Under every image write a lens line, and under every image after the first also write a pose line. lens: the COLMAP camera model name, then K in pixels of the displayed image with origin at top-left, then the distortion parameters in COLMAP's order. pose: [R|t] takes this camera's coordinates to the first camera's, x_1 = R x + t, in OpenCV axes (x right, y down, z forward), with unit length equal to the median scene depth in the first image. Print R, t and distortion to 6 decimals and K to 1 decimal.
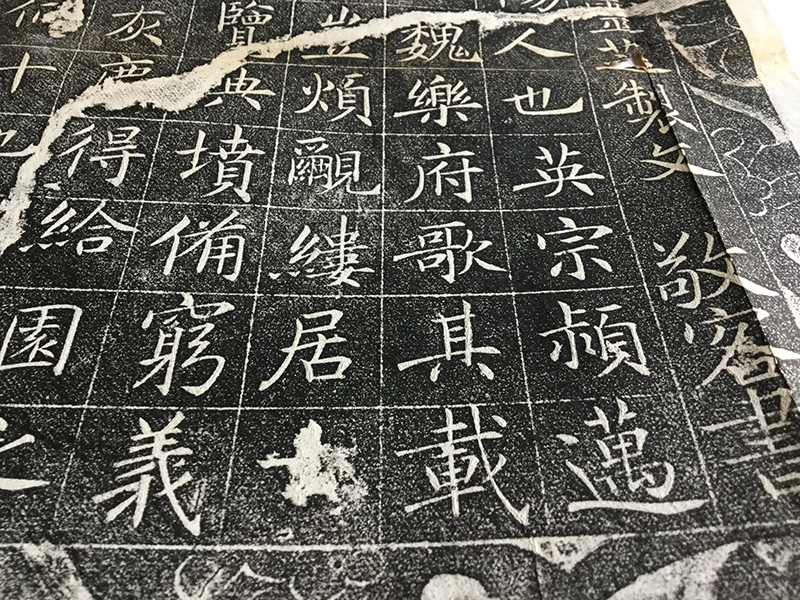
lens RADIAL K [[707.7, 0, 404.0], [0, 707.7, 299.4], [0, 0, 1]] dist [0.048806, -0.114426]
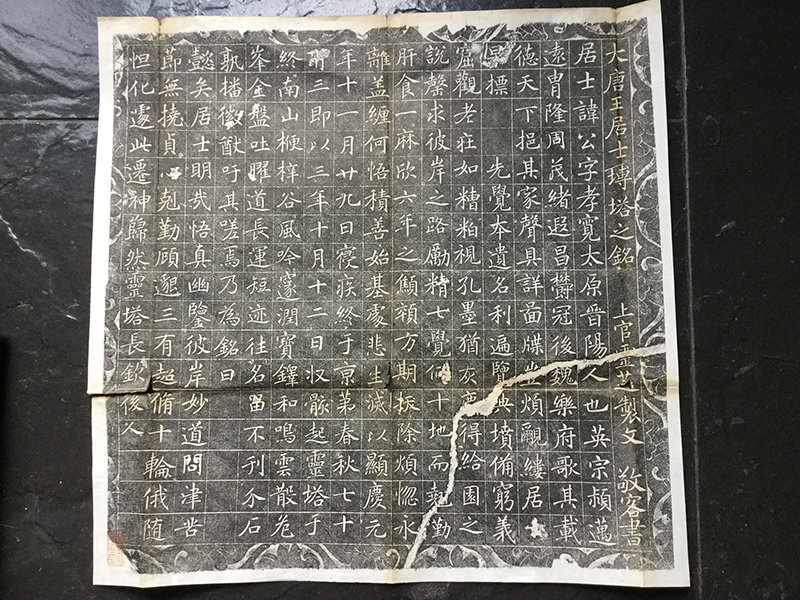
lens RADIAL K [[707.7, 0, 398.4], [0, 707.7, 299.9], [0, 0, 1]] dist [0.048806, -0.114426]
pose [[0.996639, 0.006994, -0.081614, -0.541594], [0.029688, 0.897764, 0.439476, -2.645620], [0.076344, -0.440422, 0.894539, -2.161777]]
